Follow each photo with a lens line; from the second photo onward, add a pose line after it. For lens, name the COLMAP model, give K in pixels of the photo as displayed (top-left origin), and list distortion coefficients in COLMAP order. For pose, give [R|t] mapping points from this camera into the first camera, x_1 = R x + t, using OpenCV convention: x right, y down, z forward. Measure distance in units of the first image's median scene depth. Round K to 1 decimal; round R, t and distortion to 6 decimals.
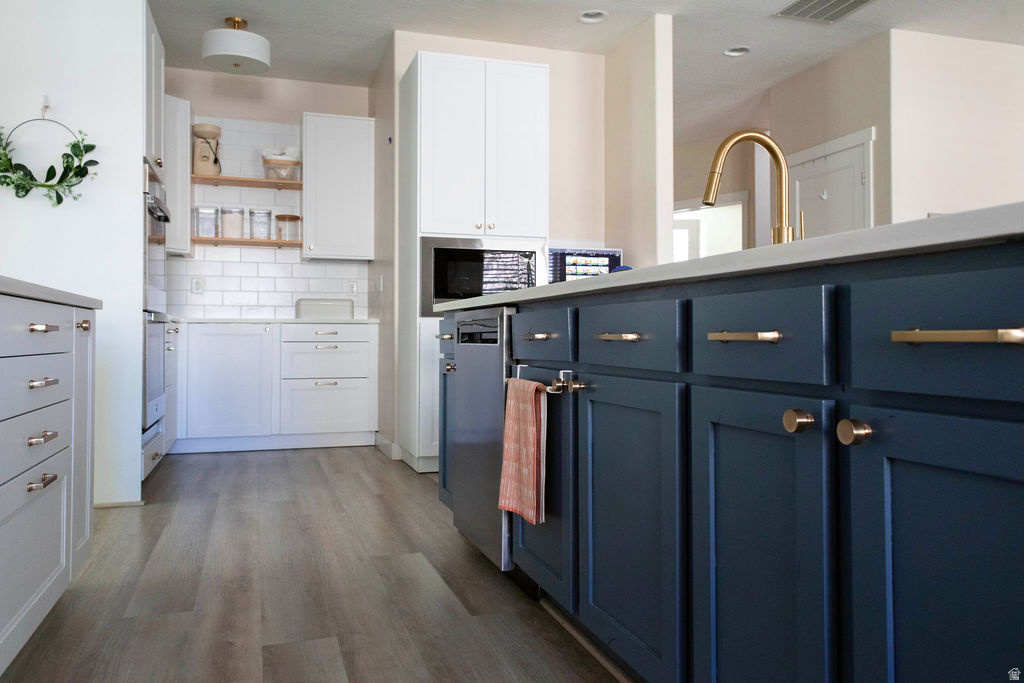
lens RADIAL K [[805.8, 0, 513.0], [0, 805.8, 337.2], [0, 0, 1]] dist [0.031188, -0.003356]
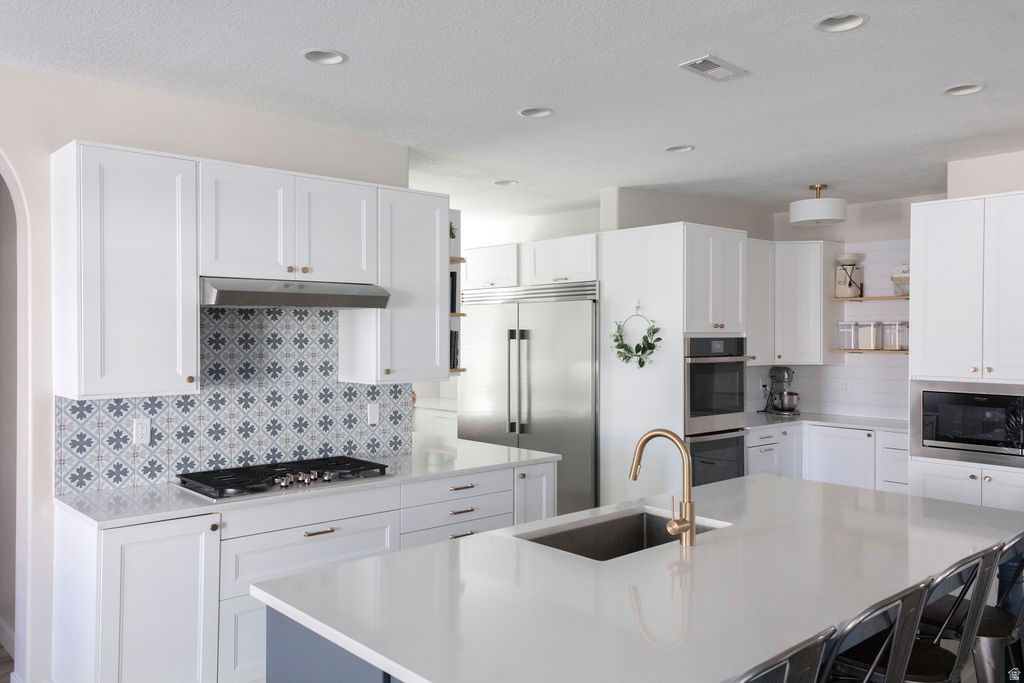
lens RADIAL K [[805.8, 0, 510.5], [0, 805.8, 339.5], [0, 0, 1]] dist [0.031188, -0.003356]
pose [[0.404587, 0.008143, -0.914463, 0.795756], [0.001912, 0.999951, 0.009750, -0.232003], [0.914498, -0.005693, 0.404551, 0.111339]]
